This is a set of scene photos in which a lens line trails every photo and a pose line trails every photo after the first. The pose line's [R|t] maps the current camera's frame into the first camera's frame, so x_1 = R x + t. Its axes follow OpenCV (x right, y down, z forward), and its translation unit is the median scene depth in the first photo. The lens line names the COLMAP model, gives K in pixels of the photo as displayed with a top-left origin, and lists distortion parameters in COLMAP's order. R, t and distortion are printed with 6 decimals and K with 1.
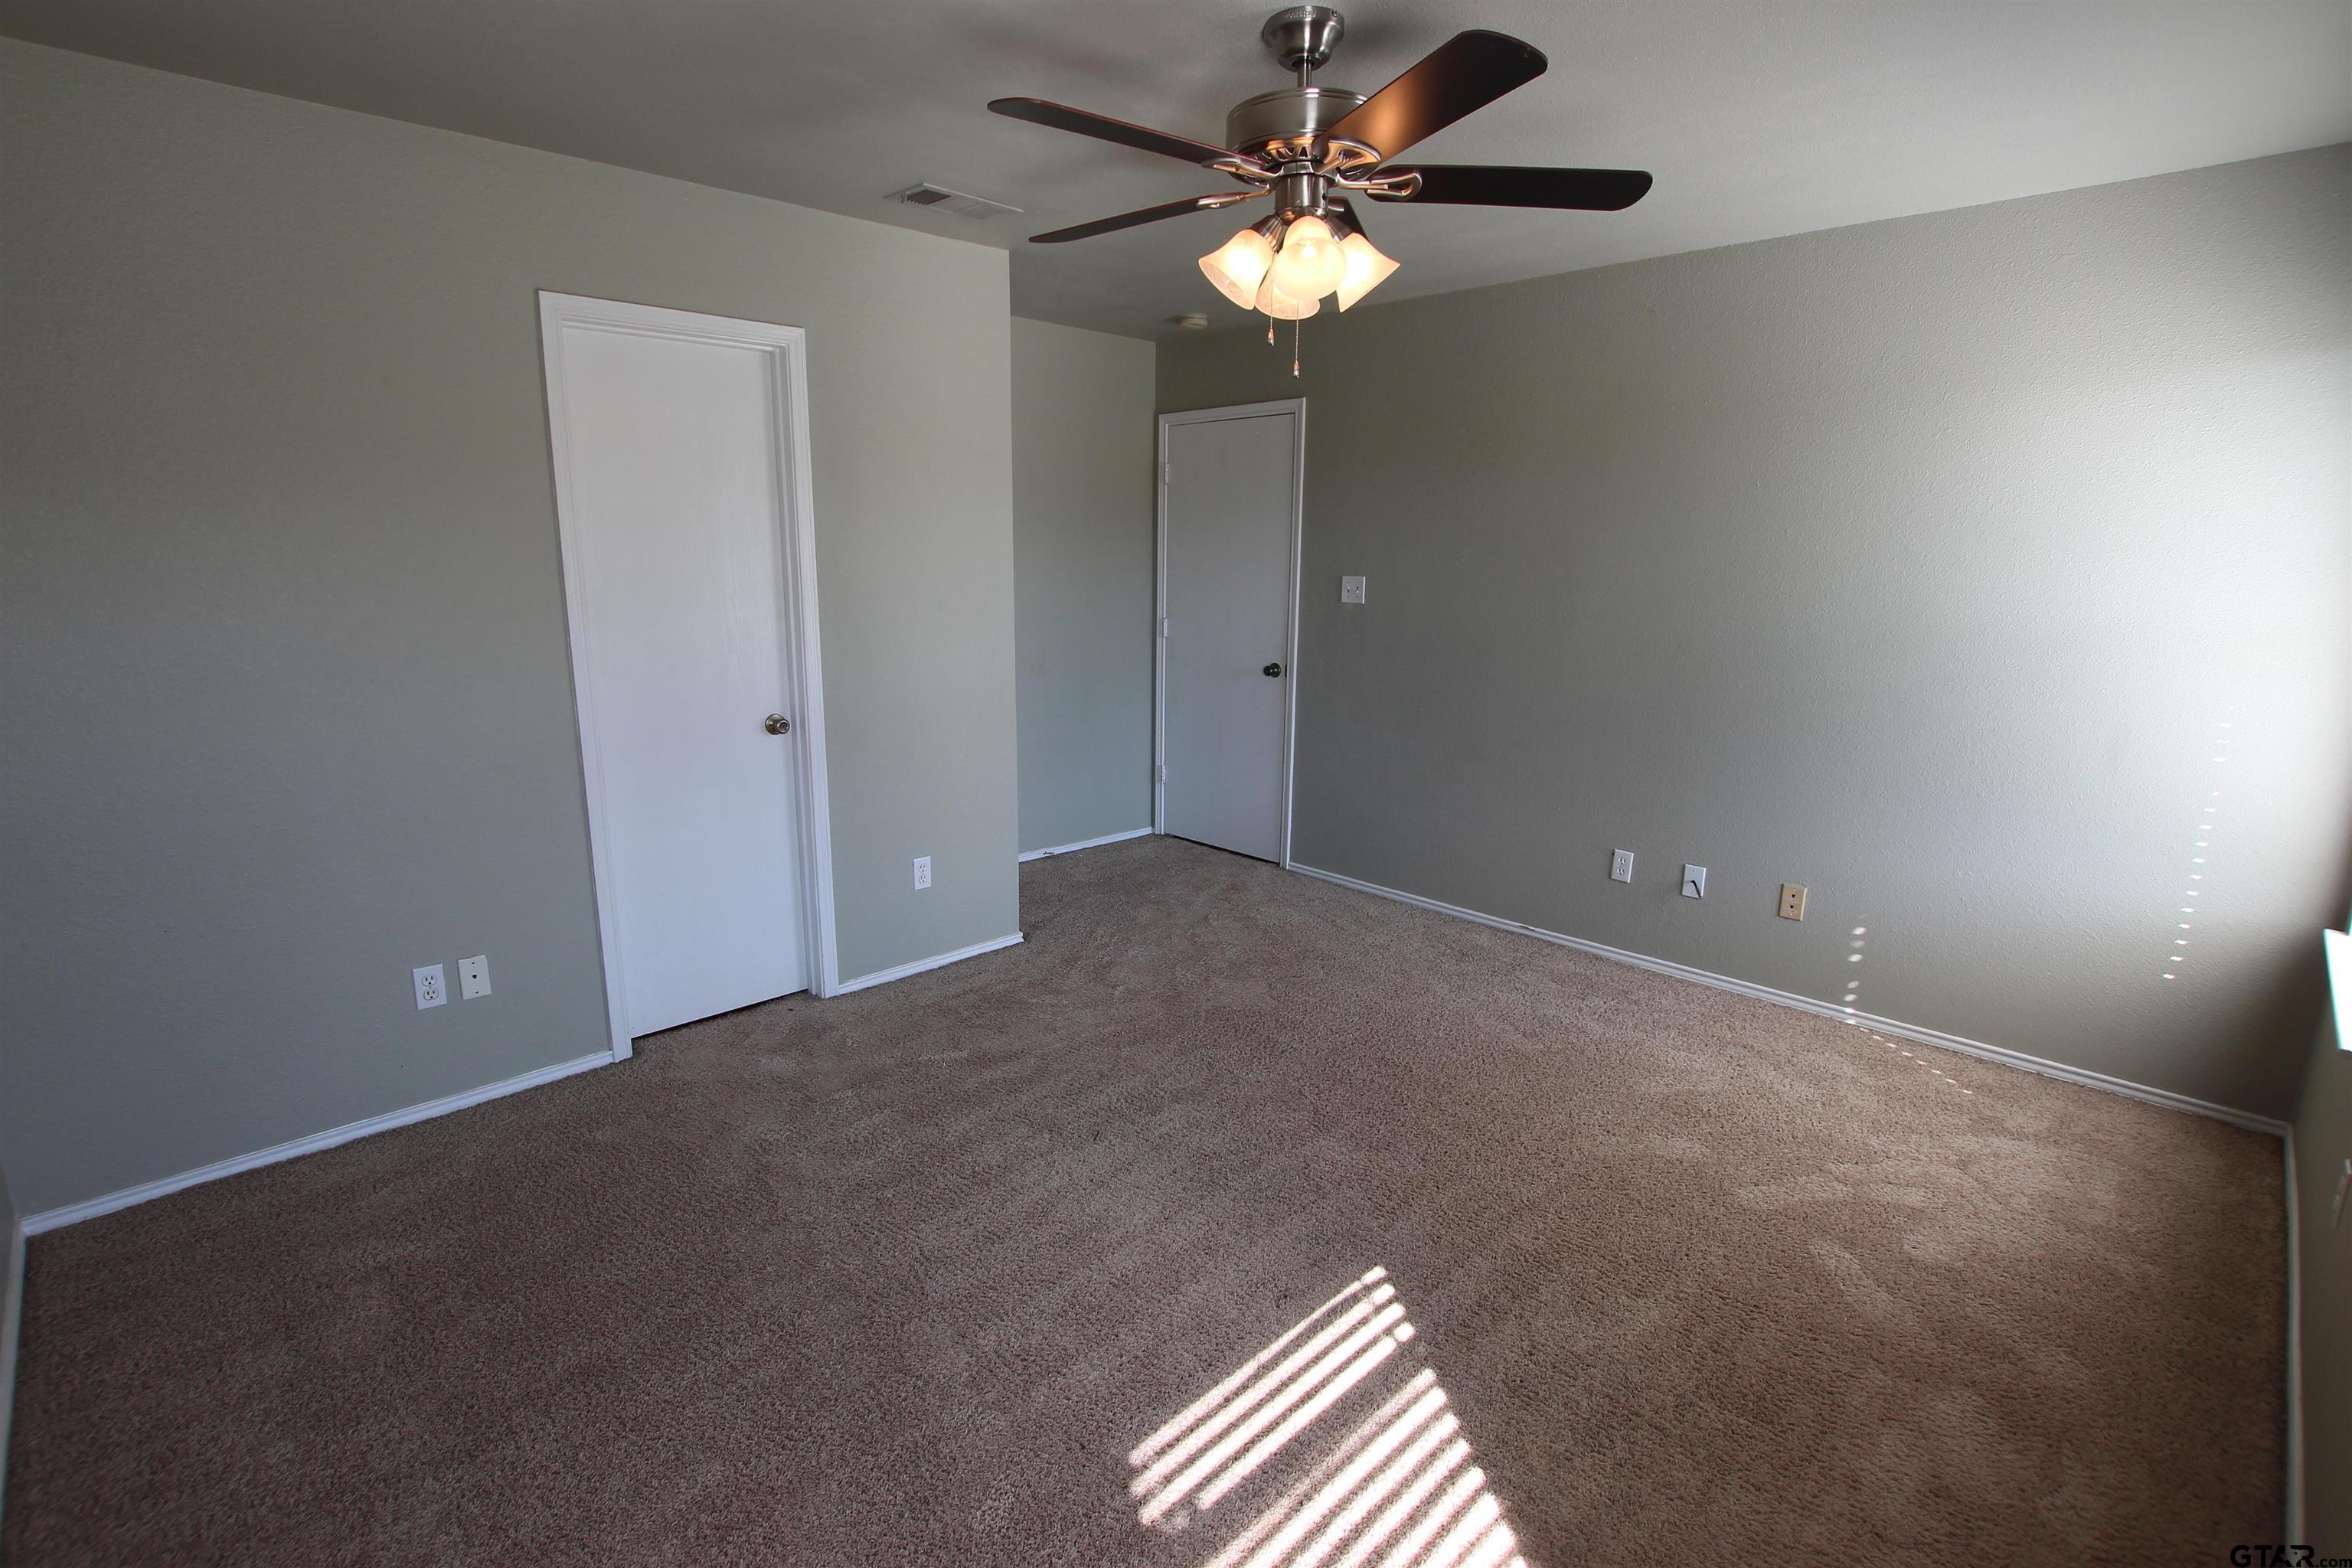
lens RADIAL K [[1077.0, 0, 1141.9], [0, 1077.0, 781.3], [0, 0, 1]] dist [-0.016853, 0.000075]
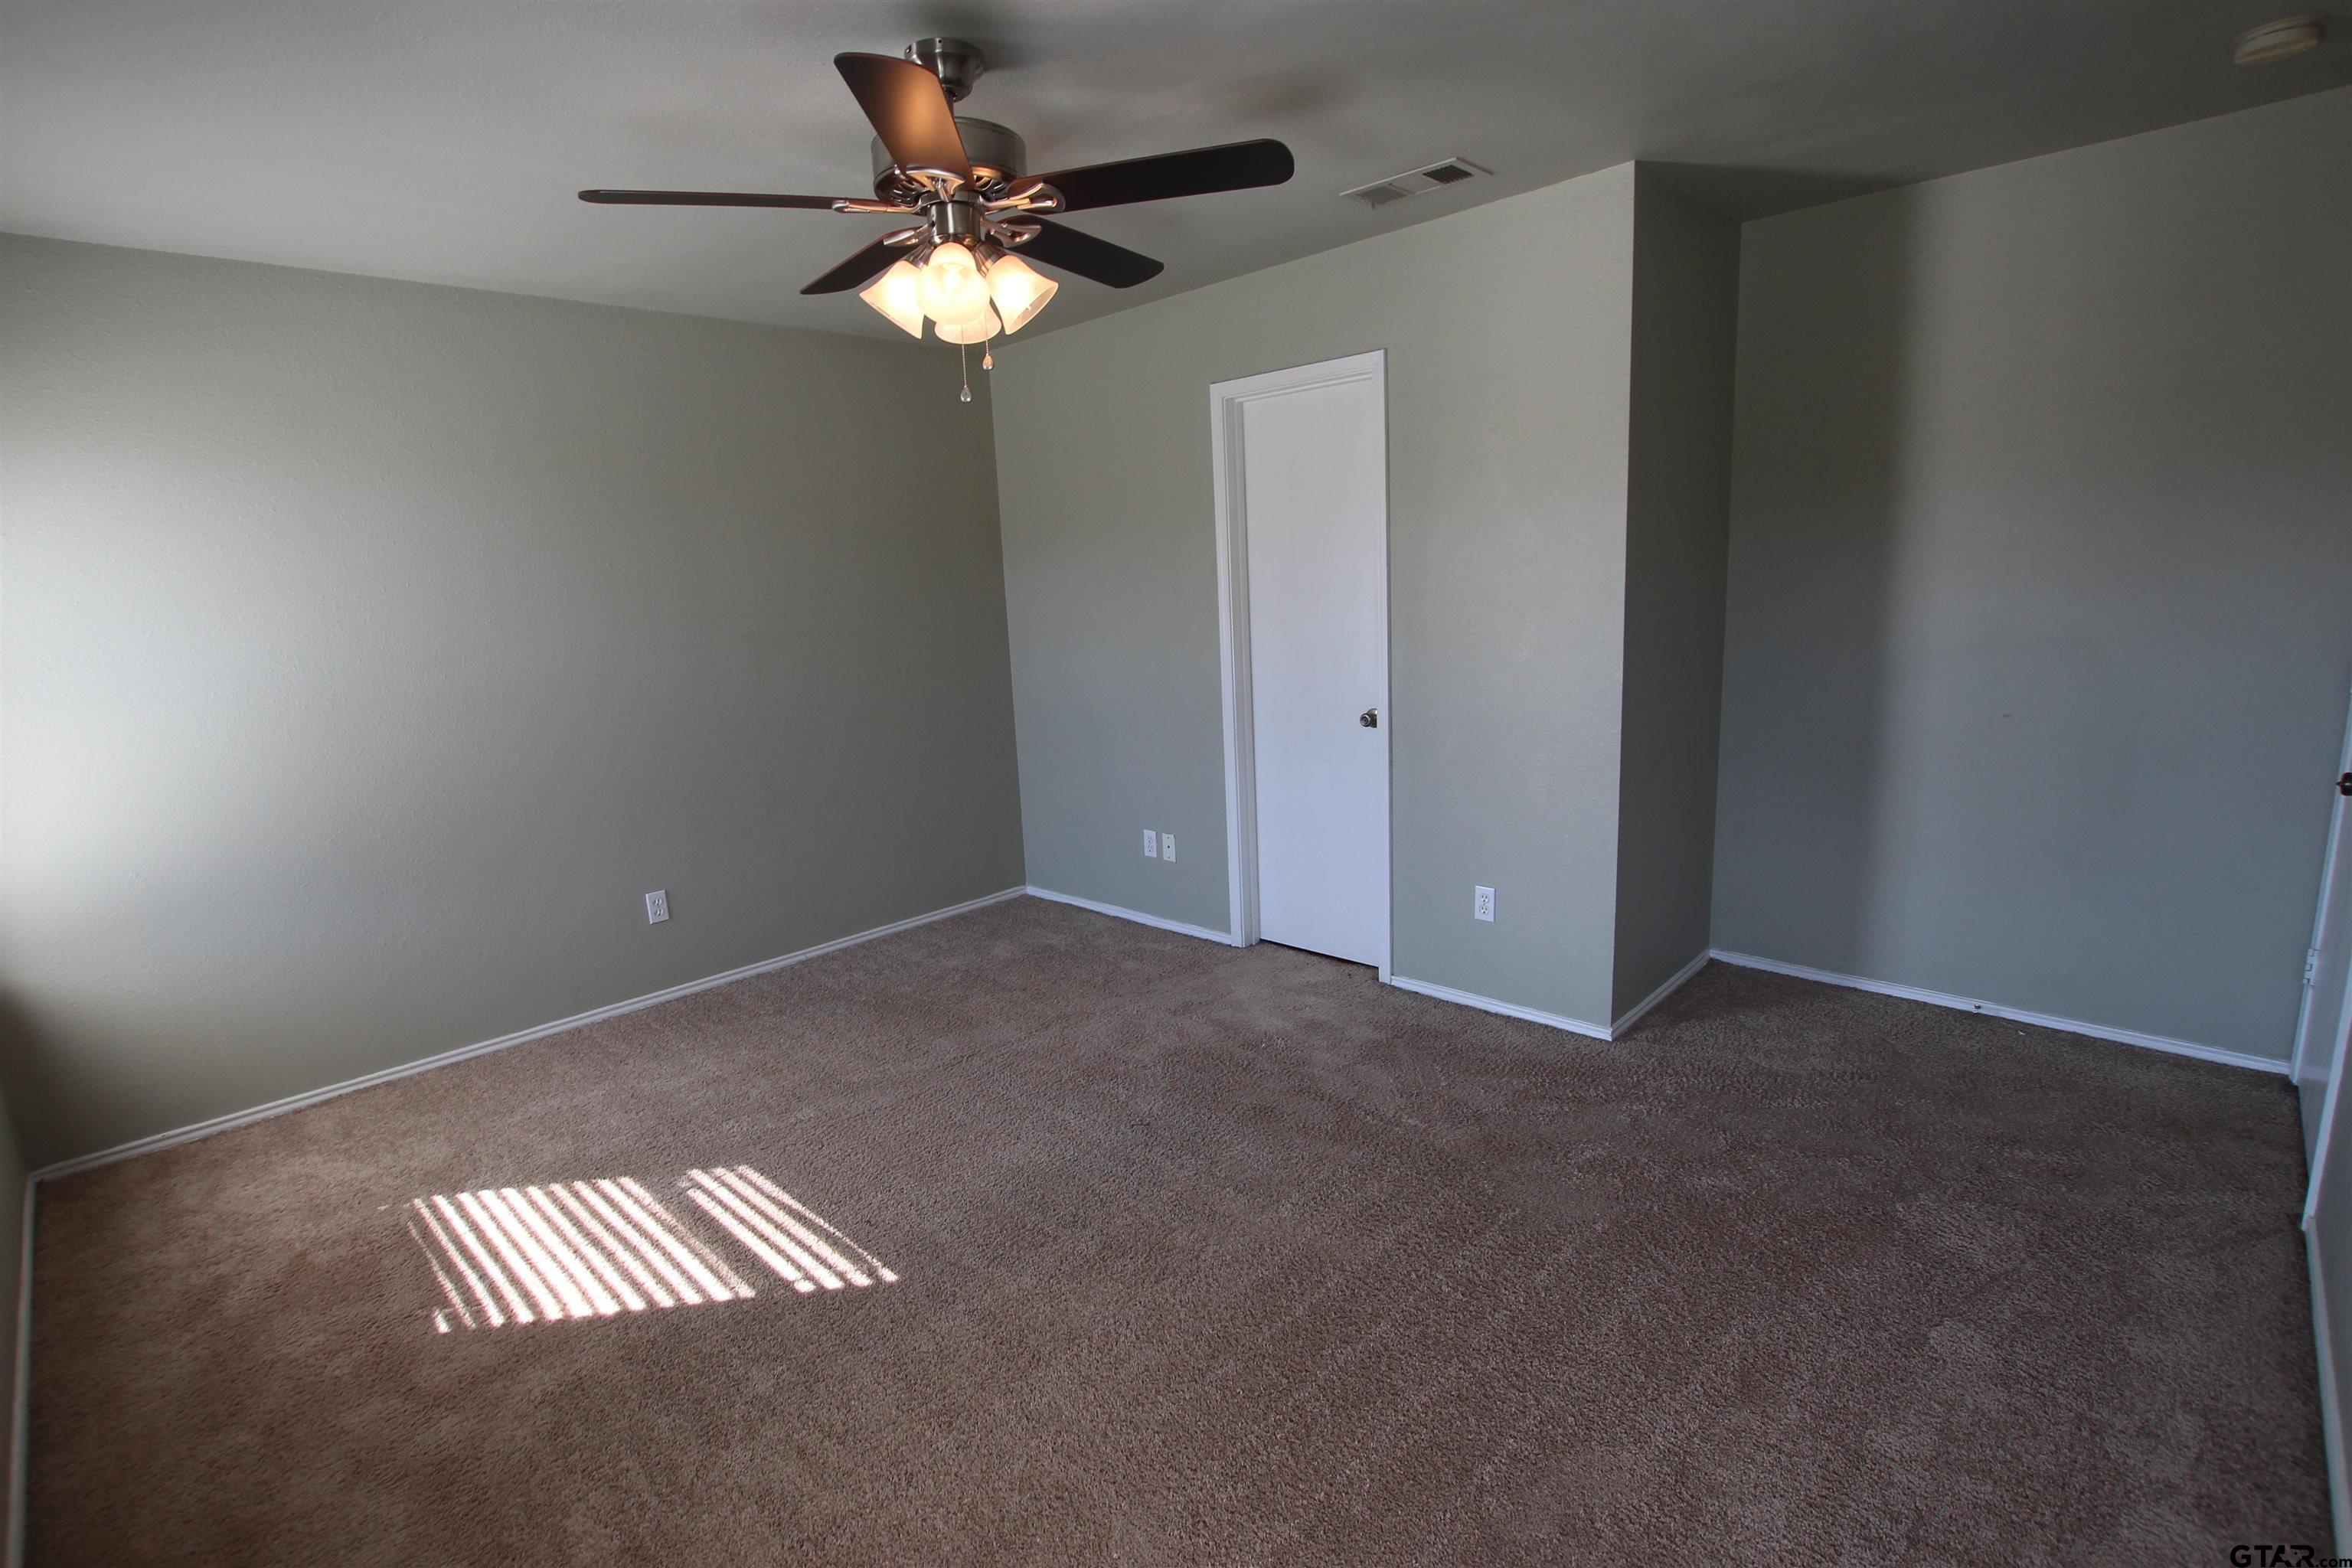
lens RADIAL K [[1105.1, 0, 1176.0], [0, 1105.1, 784.0], [0, 0, 1]] dist [-0.031450, -0.000055]
pose [[0.051851, 0.176543, -0.982926, 0.939136], [-0.160446, 0.972937, 0.166285, -0.174466], [0.985682, 0.149084, 0.078773, 0.887924]]
